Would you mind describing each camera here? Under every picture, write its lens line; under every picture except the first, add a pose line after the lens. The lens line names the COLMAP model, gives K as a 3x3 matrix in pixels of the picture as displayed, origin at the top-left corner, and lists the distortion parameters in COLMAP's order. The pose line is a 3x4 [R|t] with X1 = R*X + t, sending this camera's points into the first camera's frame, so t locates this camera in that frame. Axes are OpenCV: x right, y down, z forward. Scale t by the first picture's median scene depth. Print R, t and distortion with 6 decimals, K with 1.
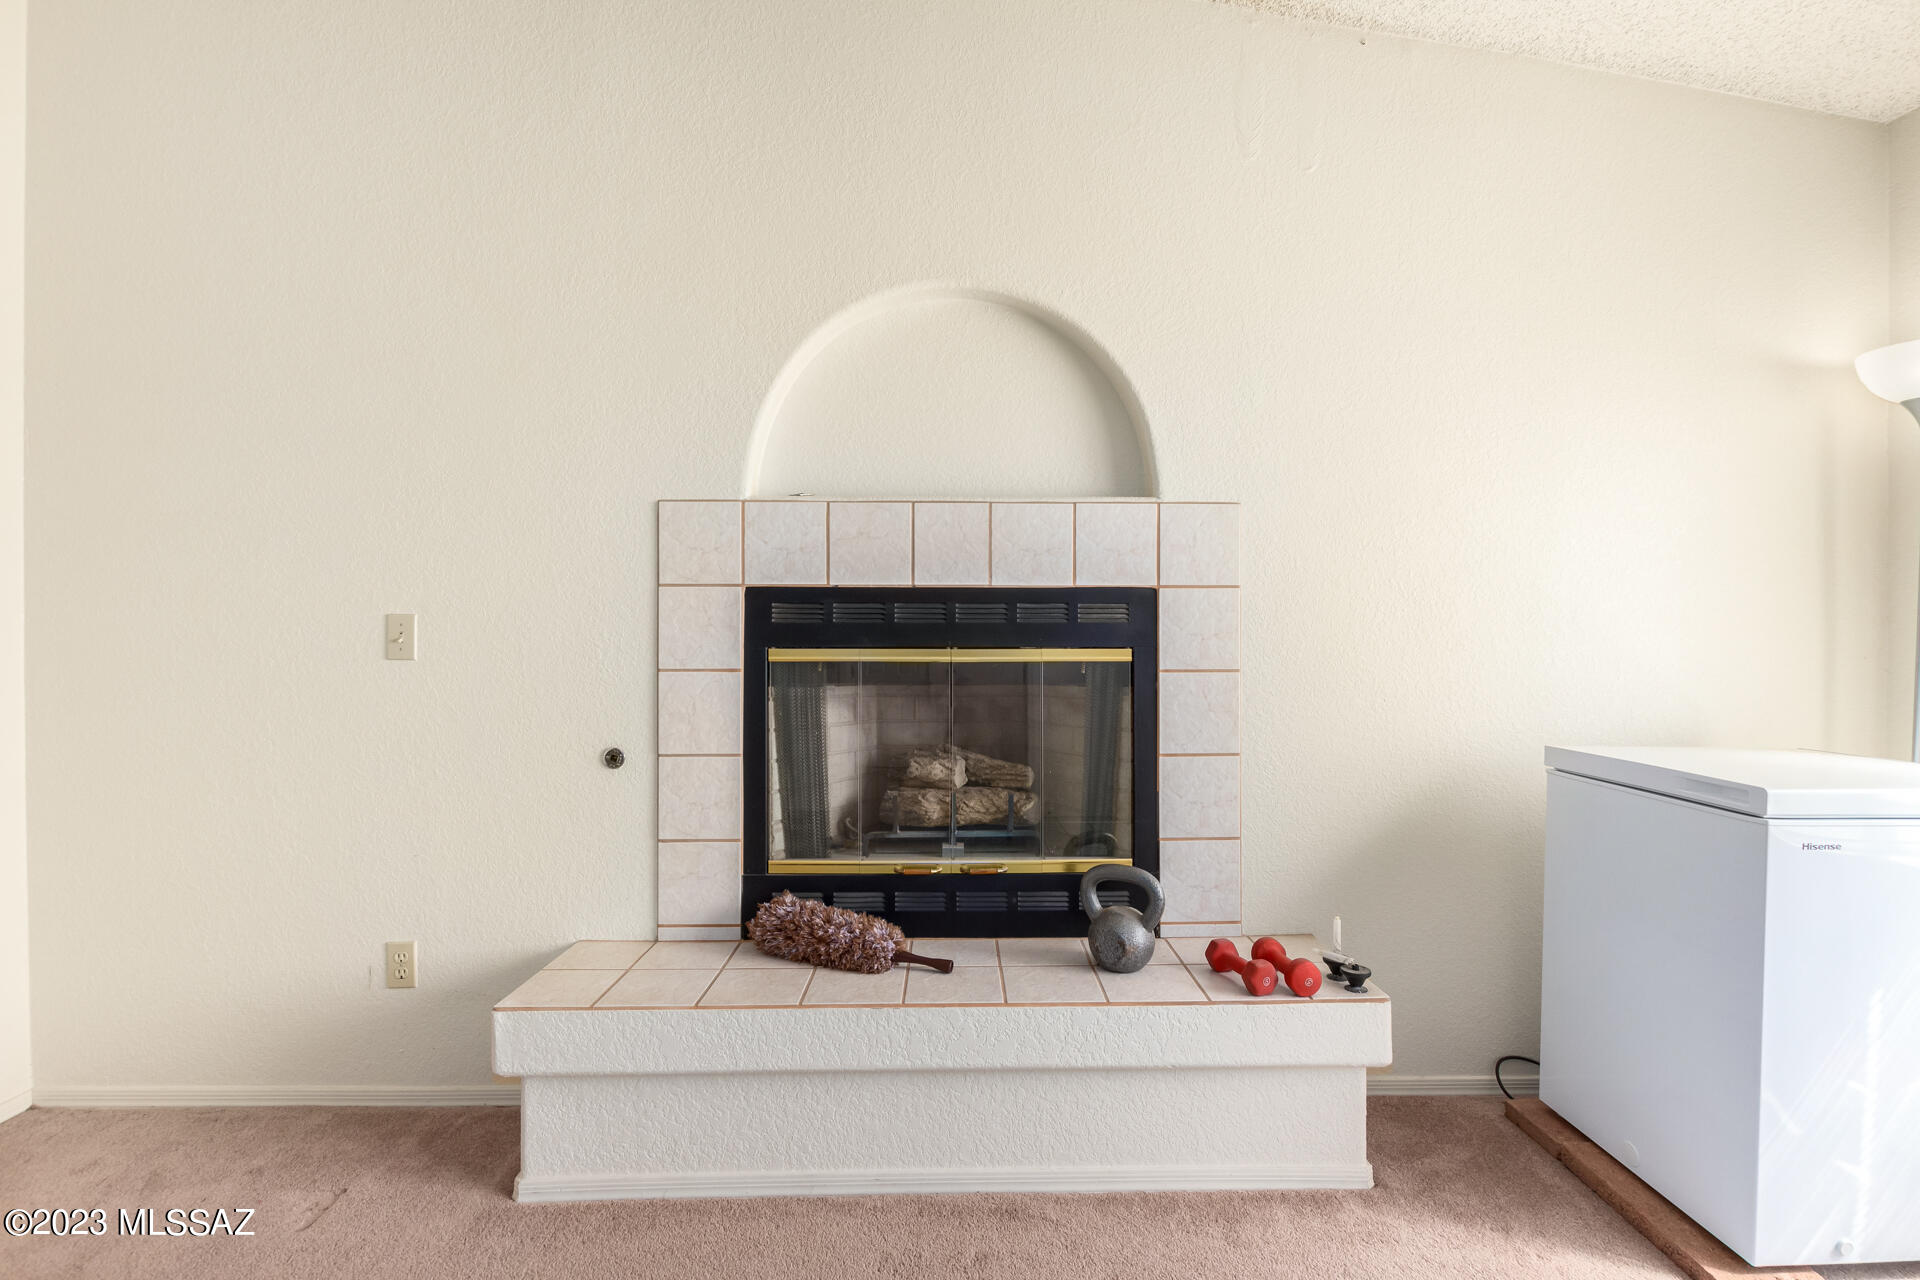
lens RADIAL K [[874.3, 0, 969.9], [0, 874.3, 644.6], [0, 0, 1]] dist [-0.005035, -0.001027]
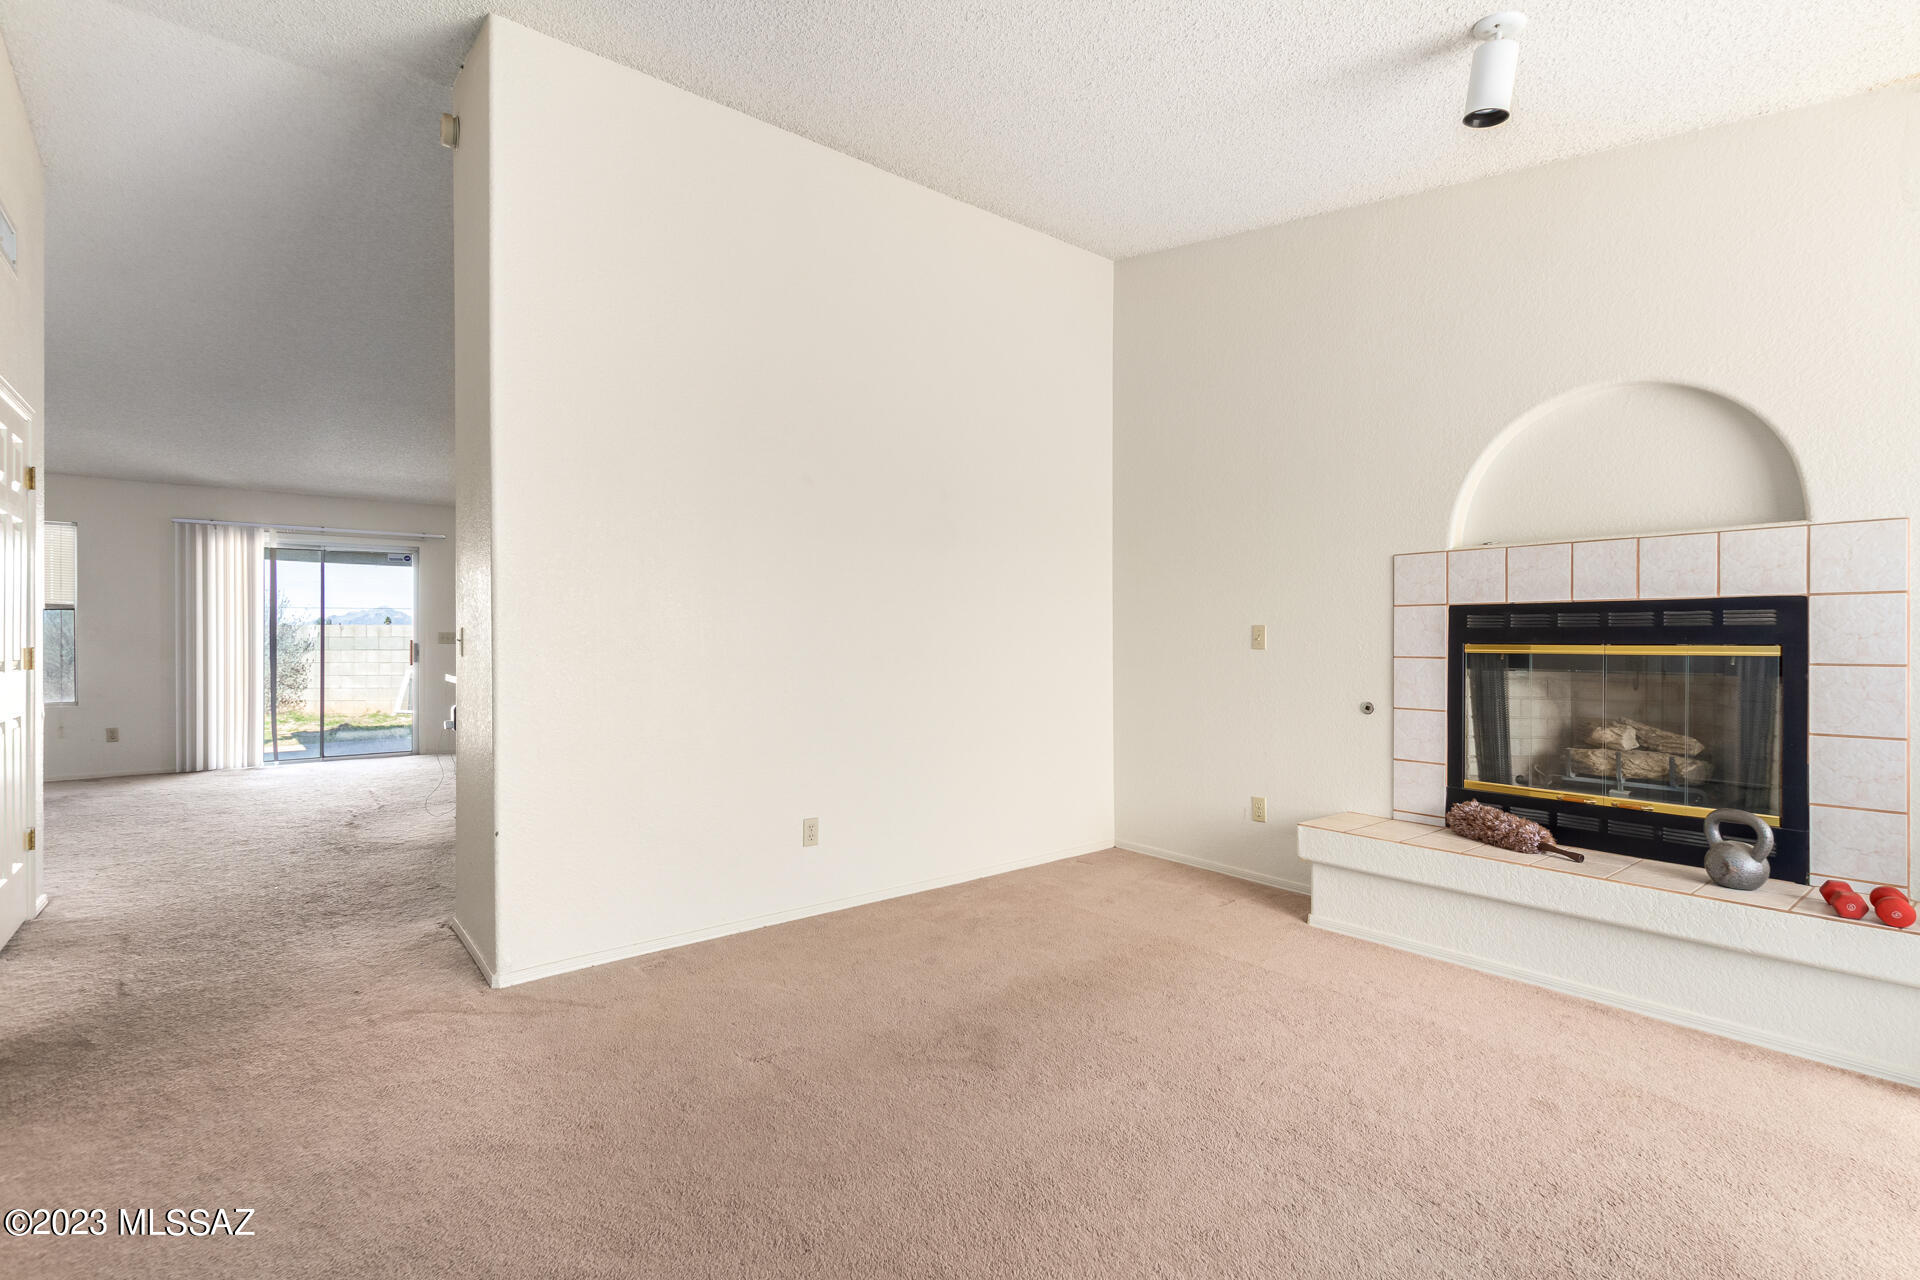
lens RADIAL K [[874.3, 0, 970.8], [0, 874.3, 642.9], [0, 0, 1]] dist [-0.005035, -0.001027]
pose [[0.616578, 0.003123, -0.787288, 0.454159], [0.003406, 0.999972, 0.006635, -0.011790], [0.787287, -0.006772, 0.616550, -0.659751]]
